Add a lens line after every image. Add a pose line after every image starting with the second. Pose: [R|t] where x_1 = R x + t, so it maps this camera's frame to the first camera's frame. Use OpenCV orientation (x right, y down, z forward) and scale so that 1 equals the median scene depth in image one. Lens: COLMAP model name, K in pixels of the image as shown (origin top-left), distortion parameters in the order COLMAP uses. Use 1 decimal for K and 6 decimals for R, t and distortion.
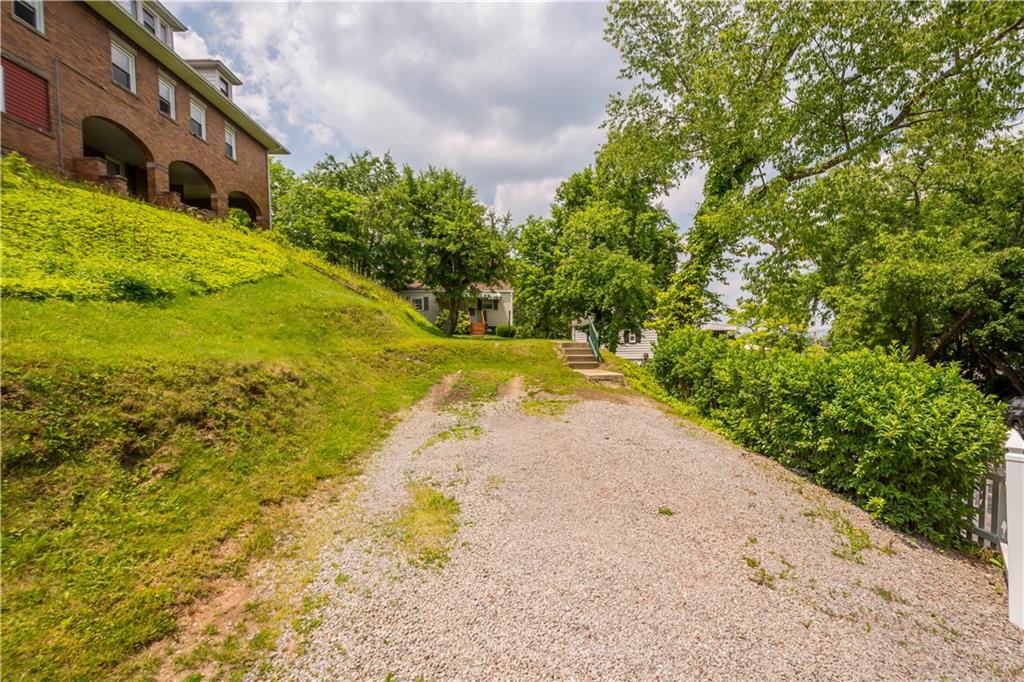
lens RADIAL K [[443.3, 0, 518.1], [0, 443.3, 354.9], [0, 0, 1]] dist [0.002184, -0.000229]
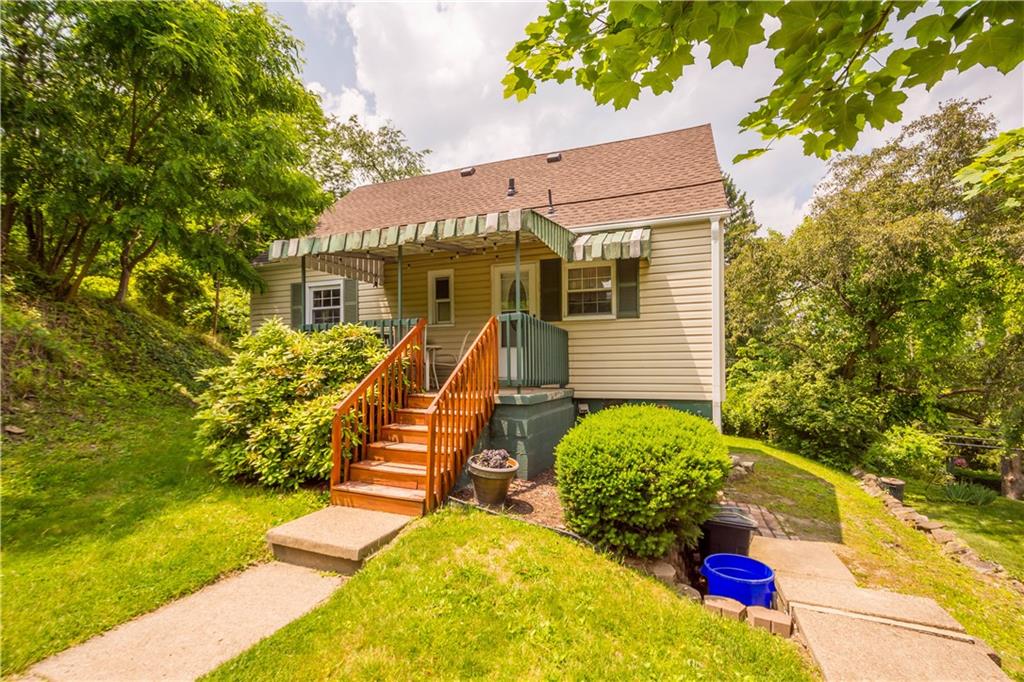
lens RADIAL K [[443.3, 0, 518.1], [0, 443.3, 354.9], [0, 0, 1]] dist [0.002184, -0.000229]
pose [[0.863132, -0.006177, -0.504941, 0.007807], [-0.022747, 0.998435, -0.051096, -0.080956], [0.504466, 0.055589, 0.861640, 0.893508]]
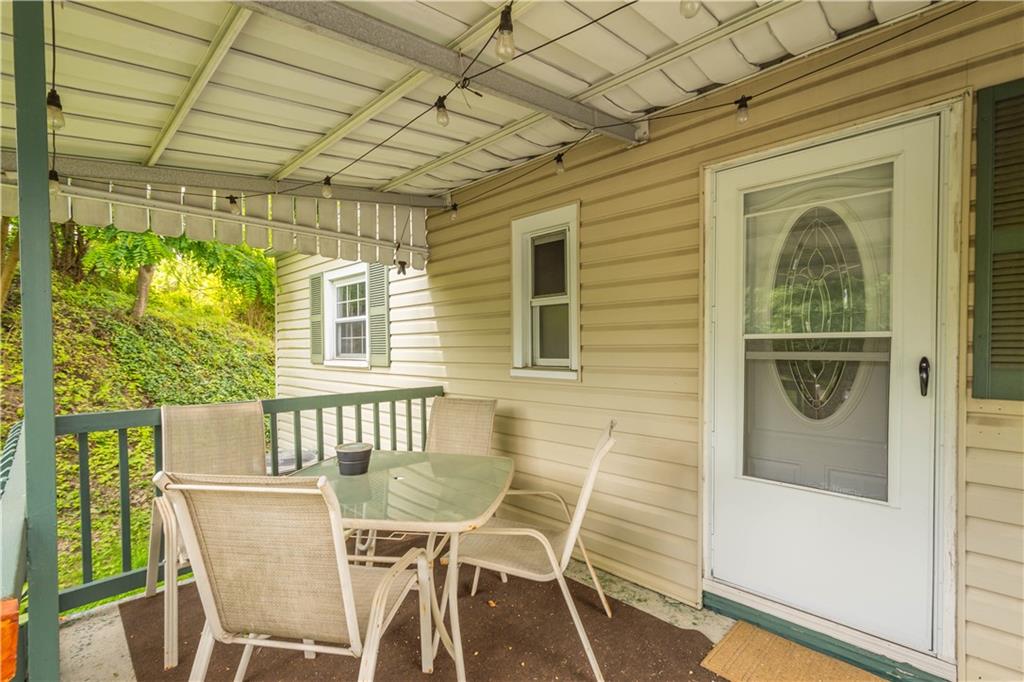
lens RADIAL K [[443.3, 0, 518.1], [0, 443.3, 354.9], [0, 0, 1]] dist [0.002184, -0.000229]
pose [[0.605191, 0.021436, -0.795792, -0.091788], [-0.035432, 0.999372, -0.000026, -0.113425], [0.795292, 0.028212, 0.605570, 1.032321]]
